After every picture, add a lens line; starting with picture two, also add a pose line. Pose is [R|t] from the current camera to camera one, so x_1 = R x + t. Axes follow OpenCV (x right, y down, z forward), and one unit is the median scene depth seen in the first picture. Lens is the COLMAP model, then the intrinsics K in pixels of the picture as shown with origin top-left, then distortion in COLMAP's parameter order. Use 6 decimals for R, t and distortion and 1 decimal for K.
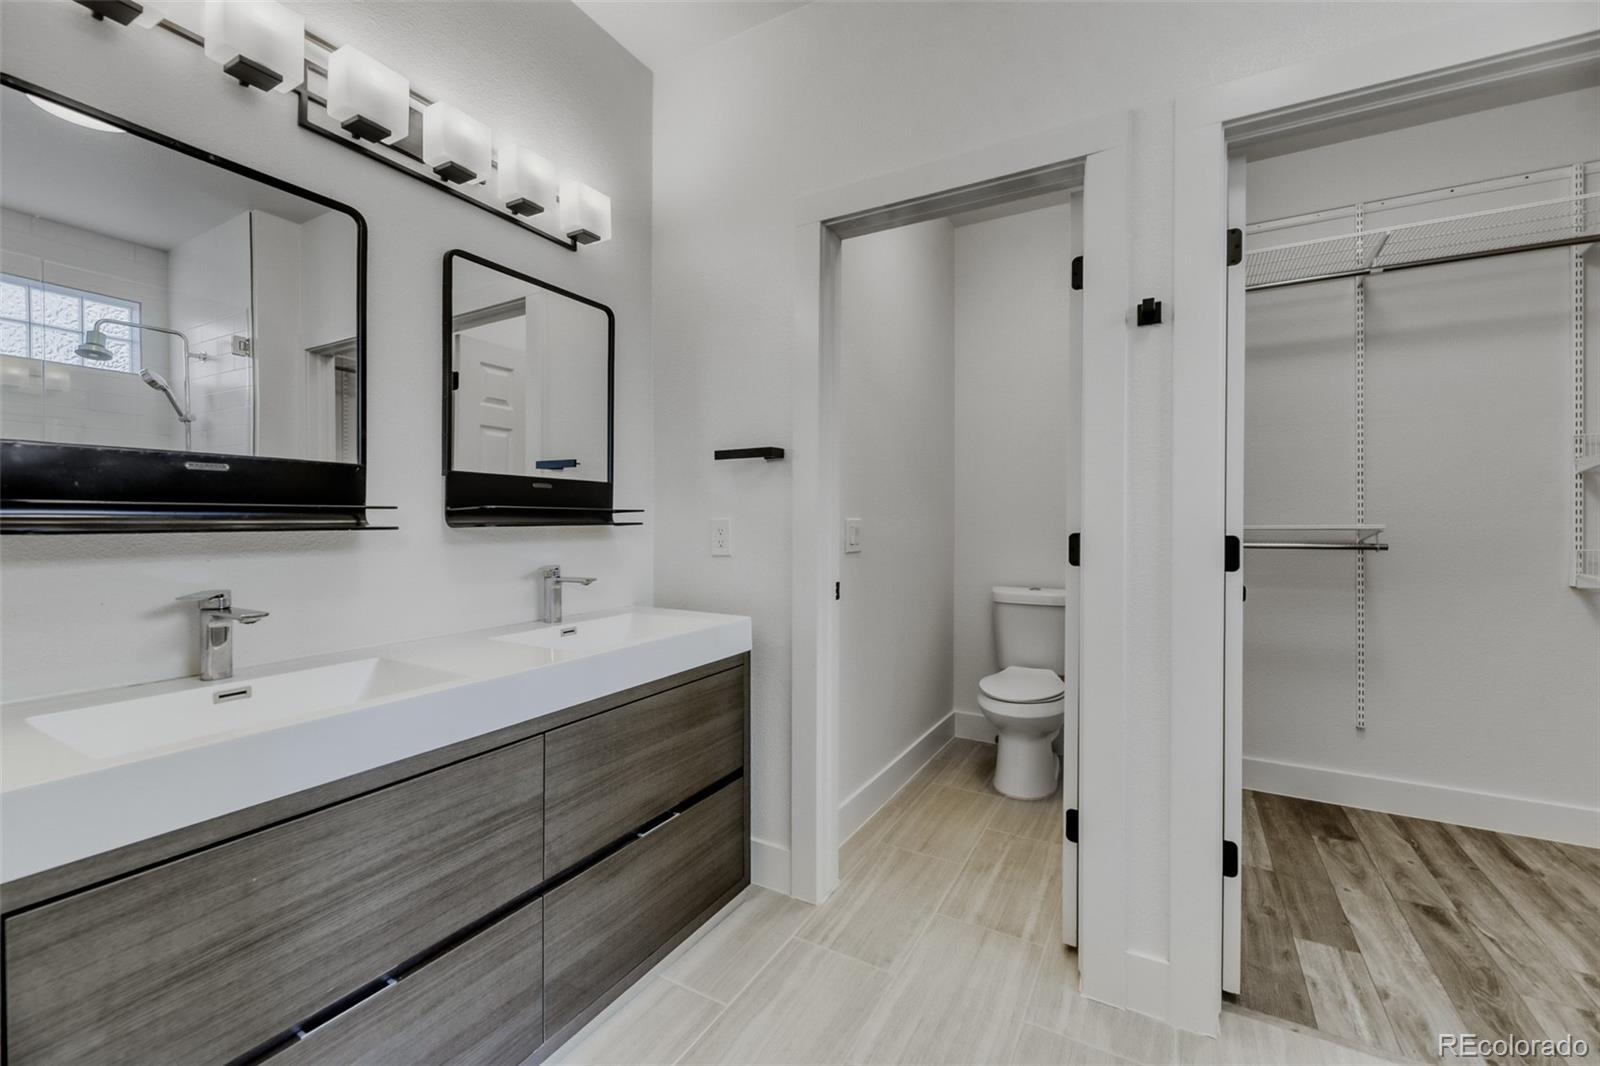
lens RADIAL K [[667.1, 0, 797.4], [0, 667.1, 525.2], [0, 0, 1]] dist [-0.001882, -0.001017]
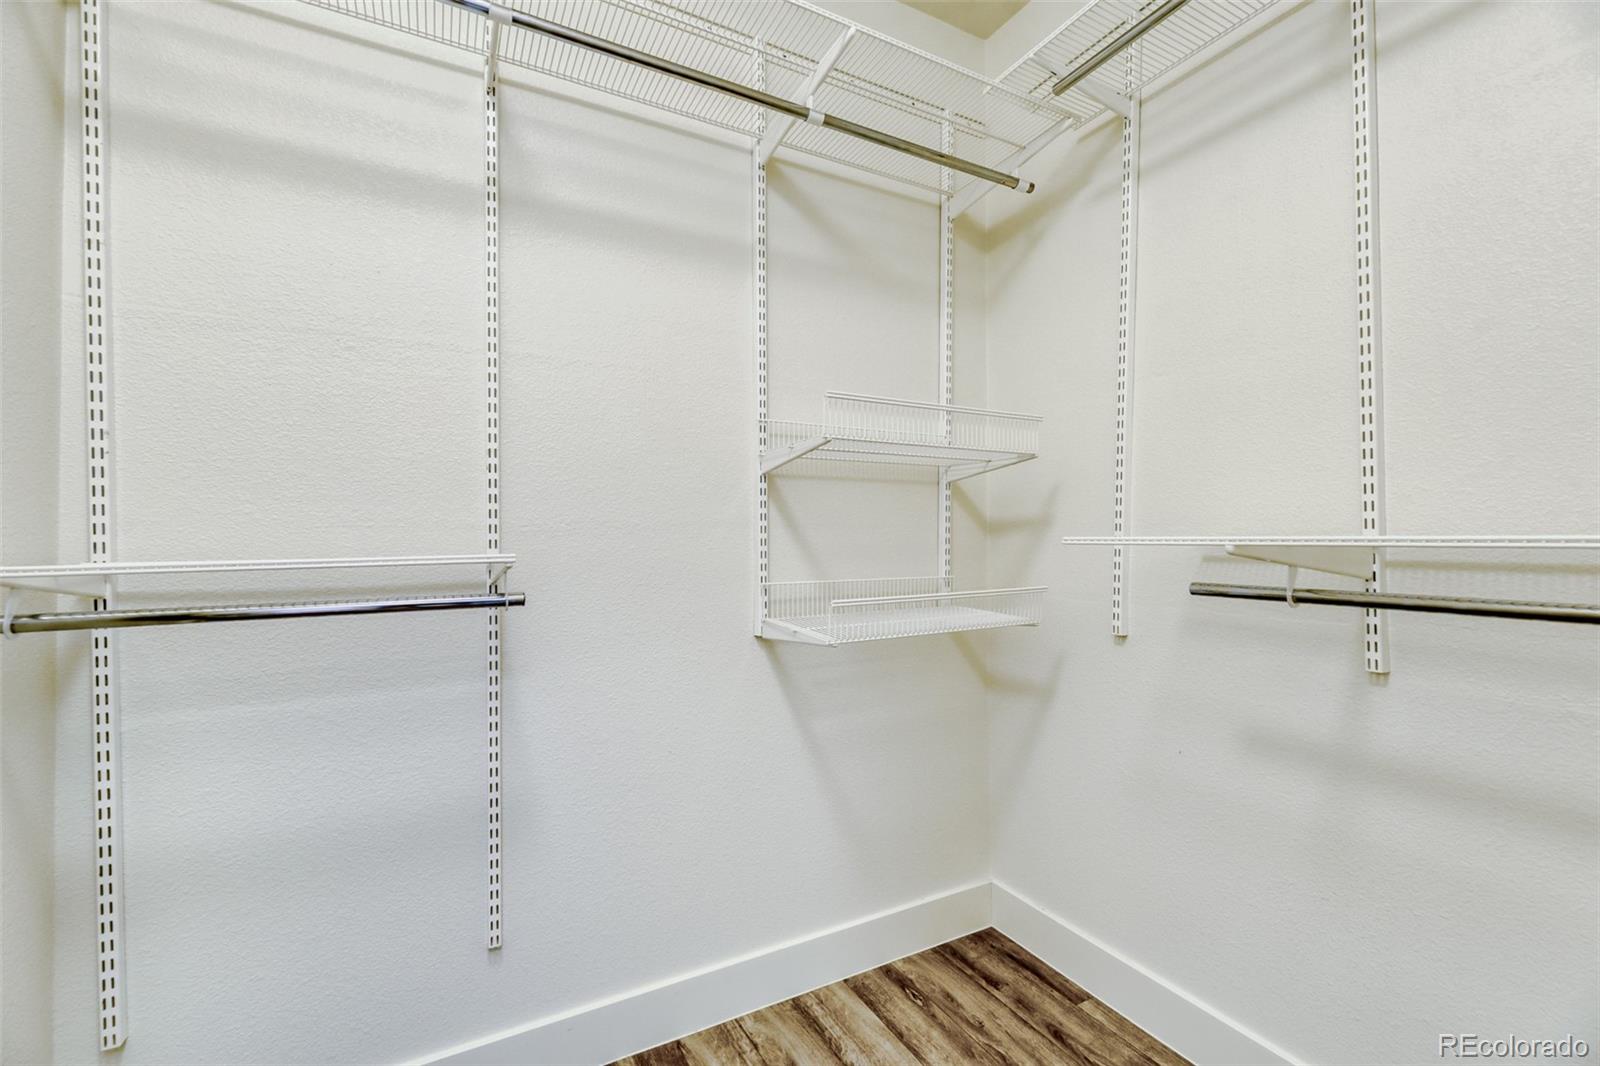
lens RADIAL K [[664.2, 0, 807.1], [0, 664.2, 536.5], [0, 0, 1]] dist [0.009272, -0.000412]
pose [[0.547482, -0.012715, 0.836721, 0.606599], [0.002248, 0.999903, 0.013724, -0.021508], [-0.836815, -0.005633, 0.547457, 0.569374]]
